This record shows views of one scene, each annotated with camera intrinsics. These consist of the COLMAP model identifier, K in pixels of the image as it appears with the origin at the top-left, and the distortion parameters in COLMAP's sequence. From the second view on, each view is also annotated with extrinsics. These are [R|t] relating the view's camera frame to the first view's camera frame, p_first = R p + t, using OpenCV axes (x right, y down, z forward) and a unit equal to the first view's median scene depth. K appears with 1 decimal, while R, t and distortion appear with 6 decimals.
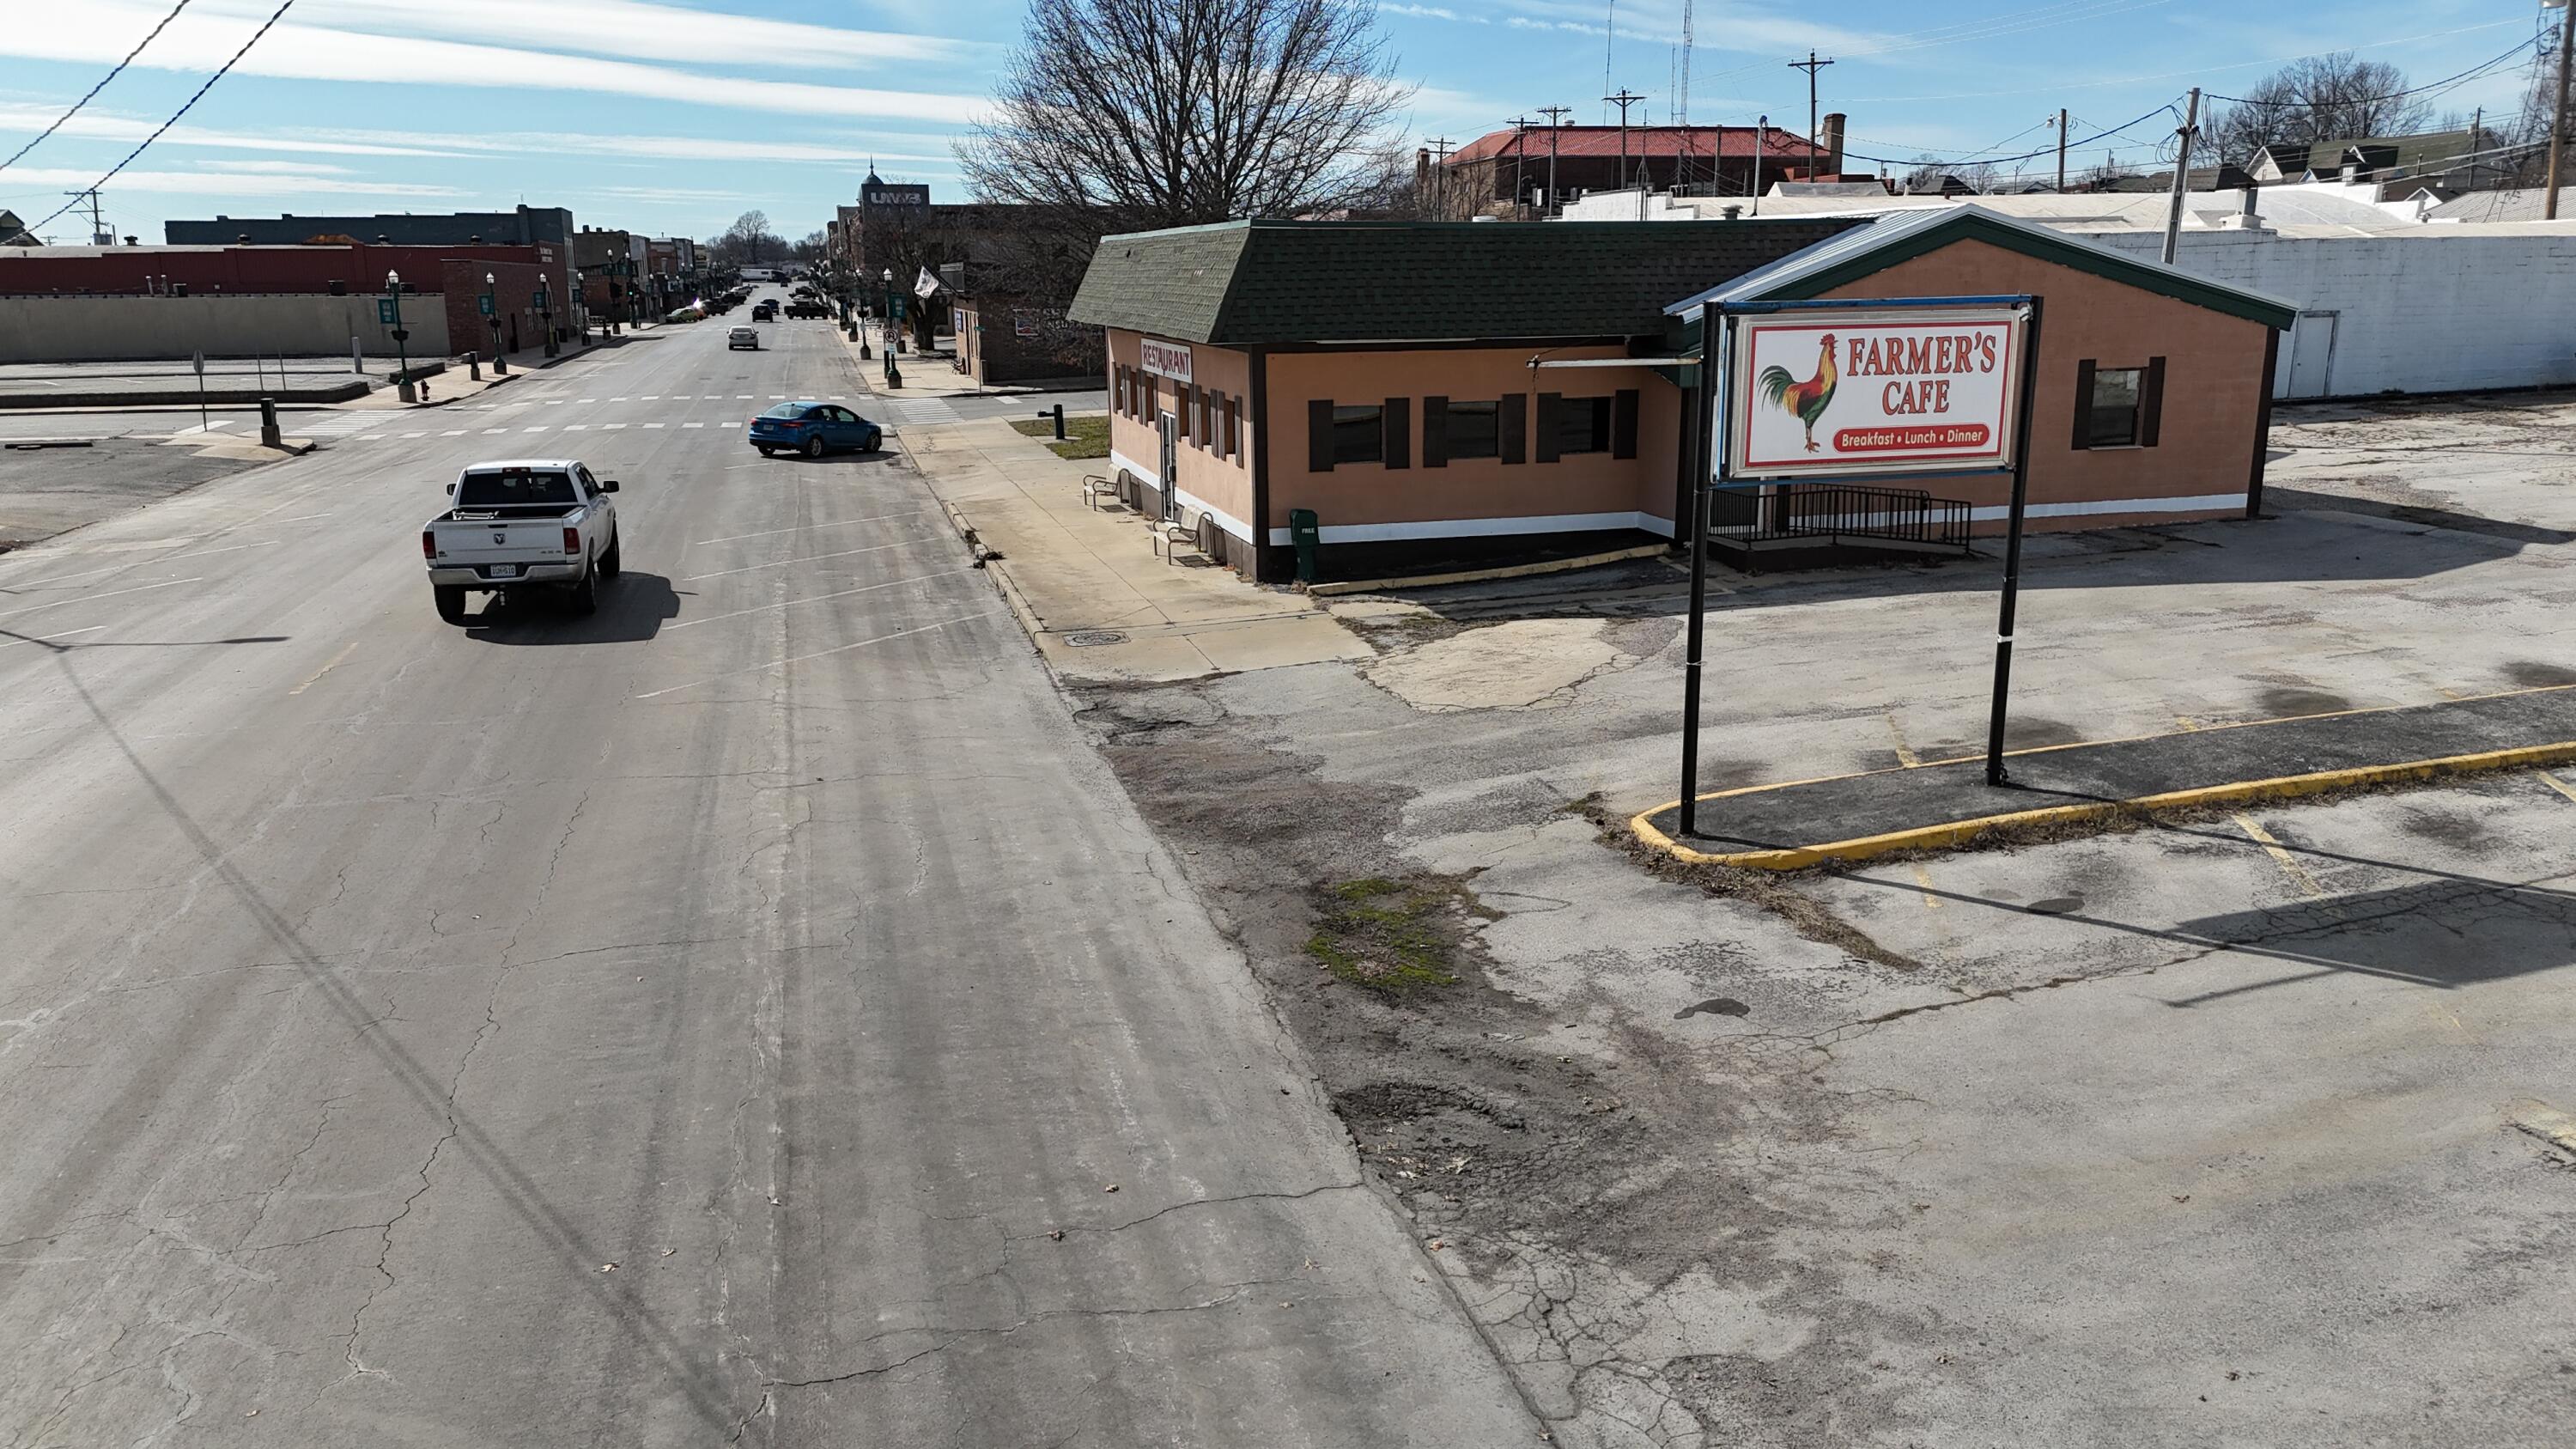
lens RADIAL K [[1878.5, 0, 1298.6], [0, 1878.5, 725.8], [0, 0, 1]] dist [0.091695, -0.092368]
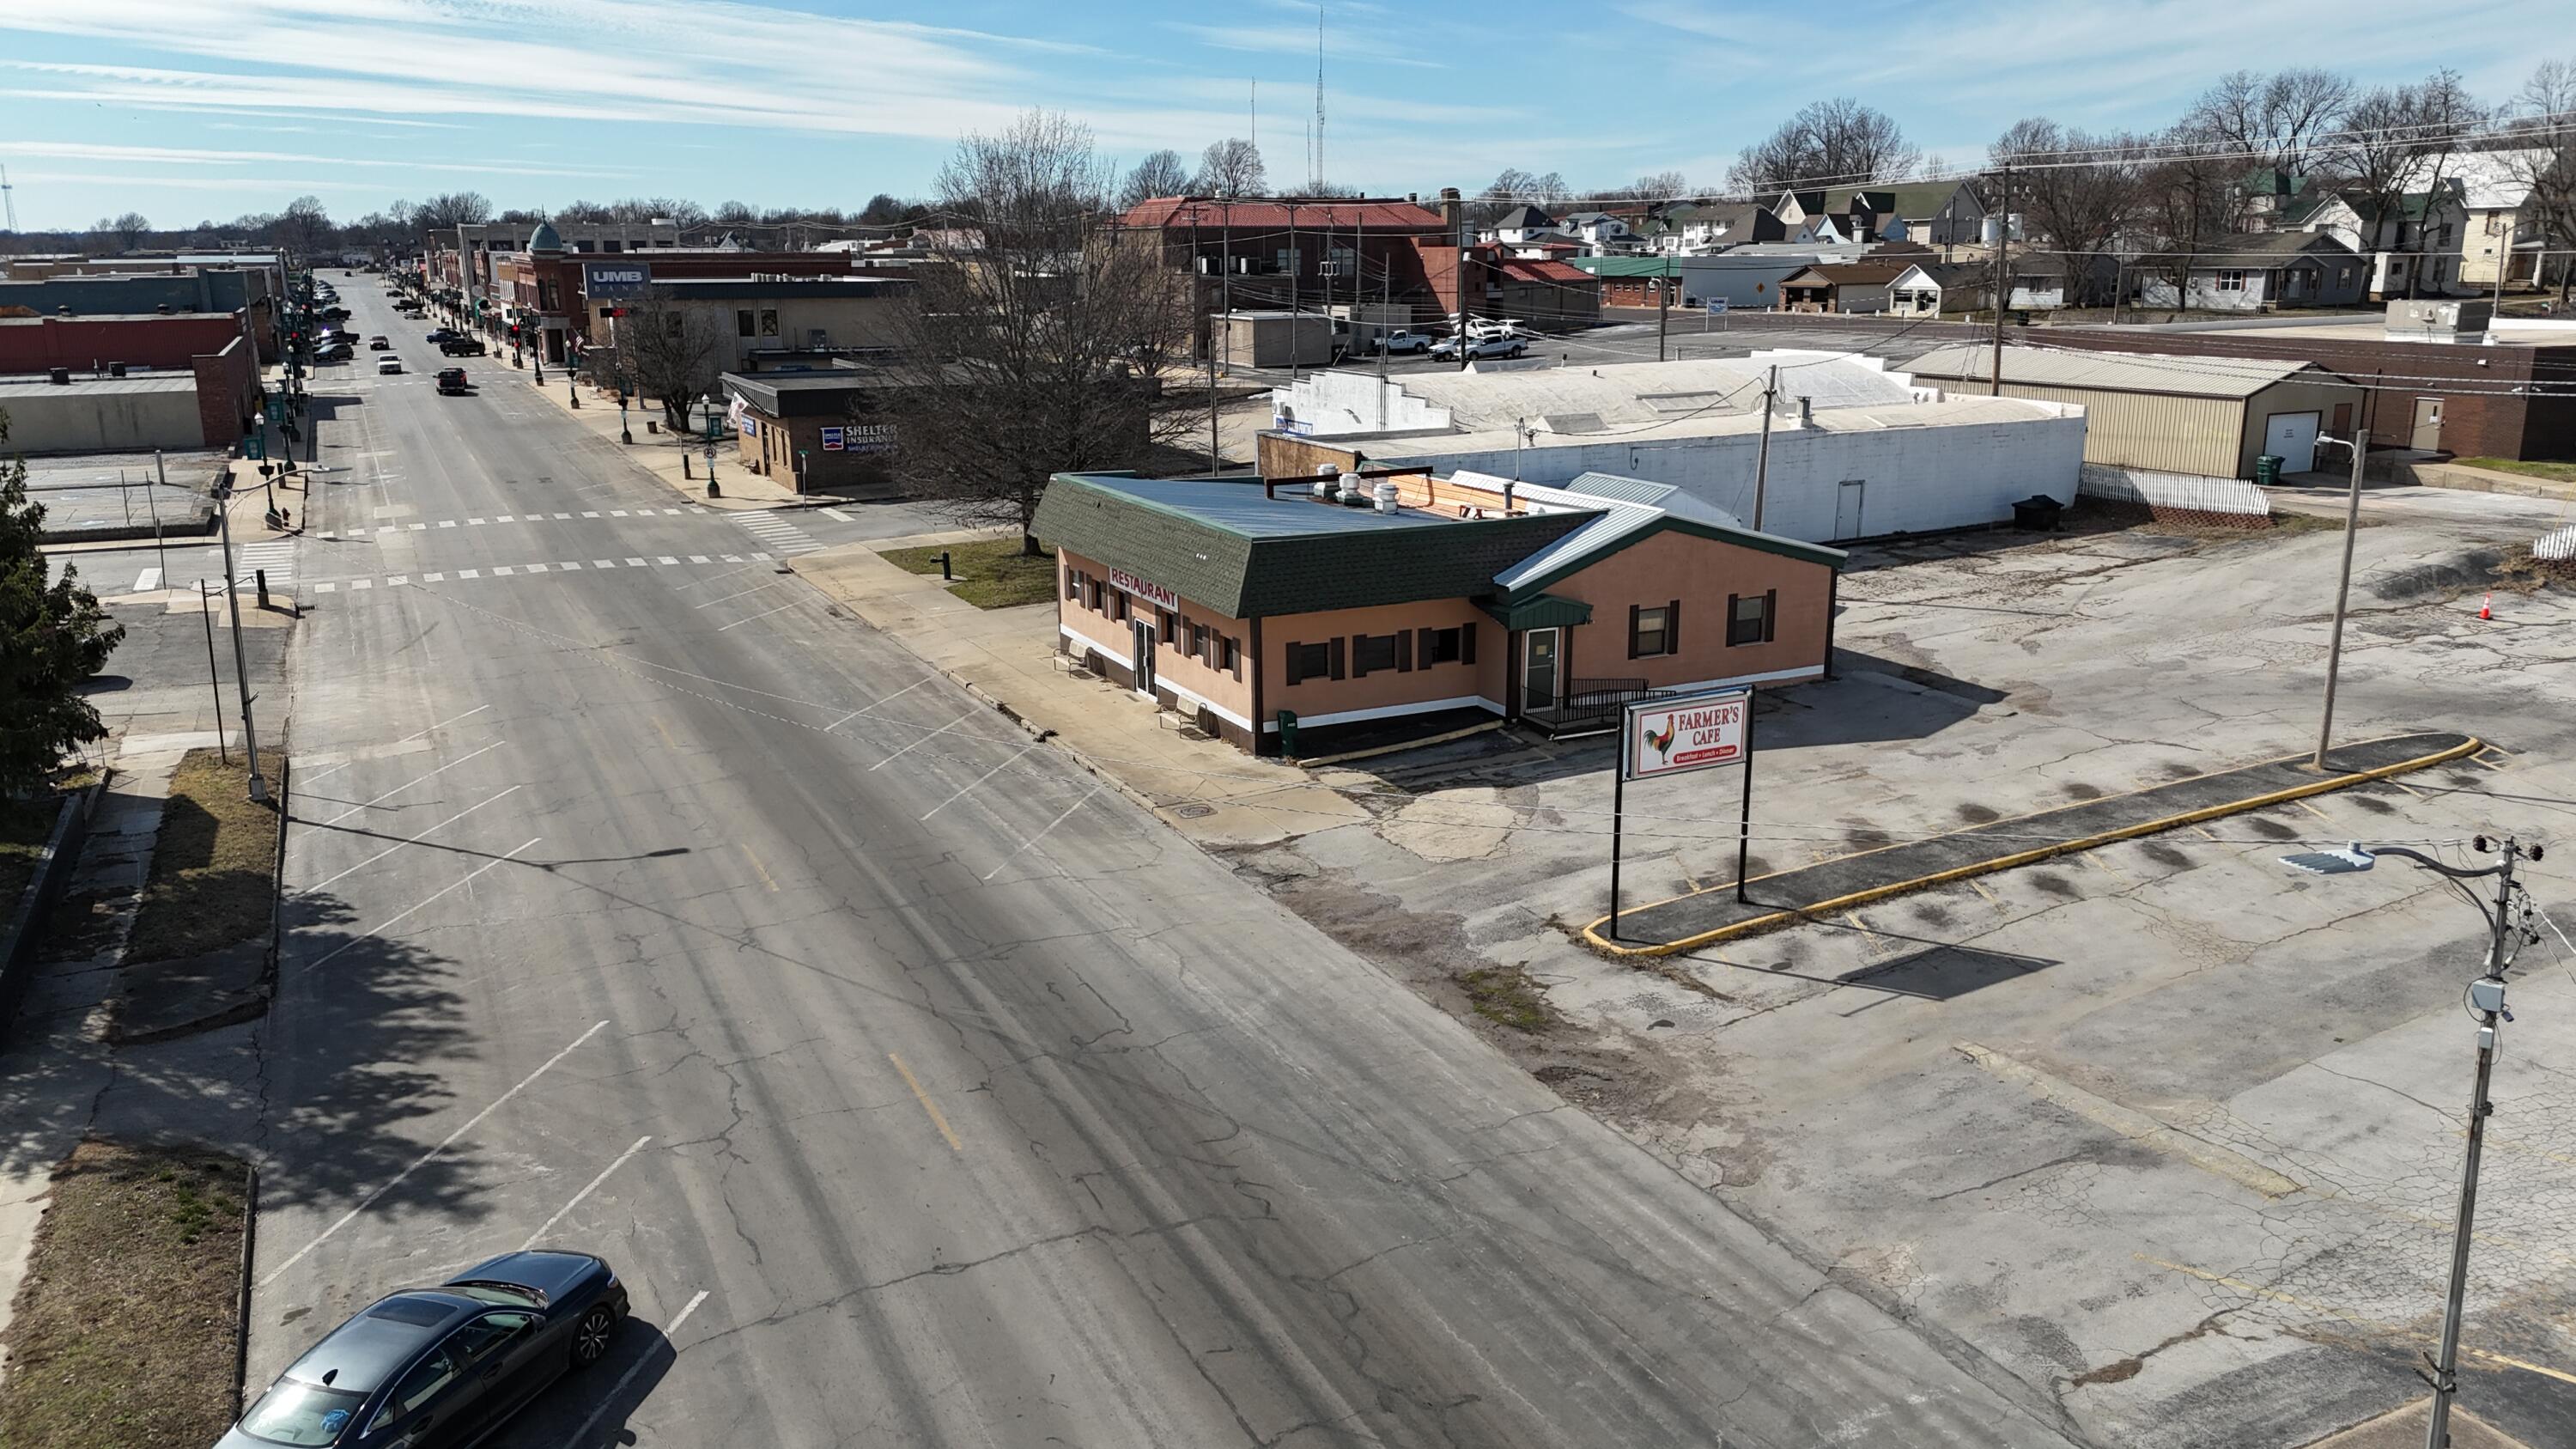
lens RADIAL K [[1853.1, 0, 1288.0], [0, 1853.1, 724.5], [0, 0, 1]] dist [0.090898, -0.079846]
pose [[0.979483, -0.048836, 0.195522, -0.551344], [0.046436, 0.998779, 0.016845, -0.235311], [-0.196106, -0.007420, 0.980555, -0.987402]]
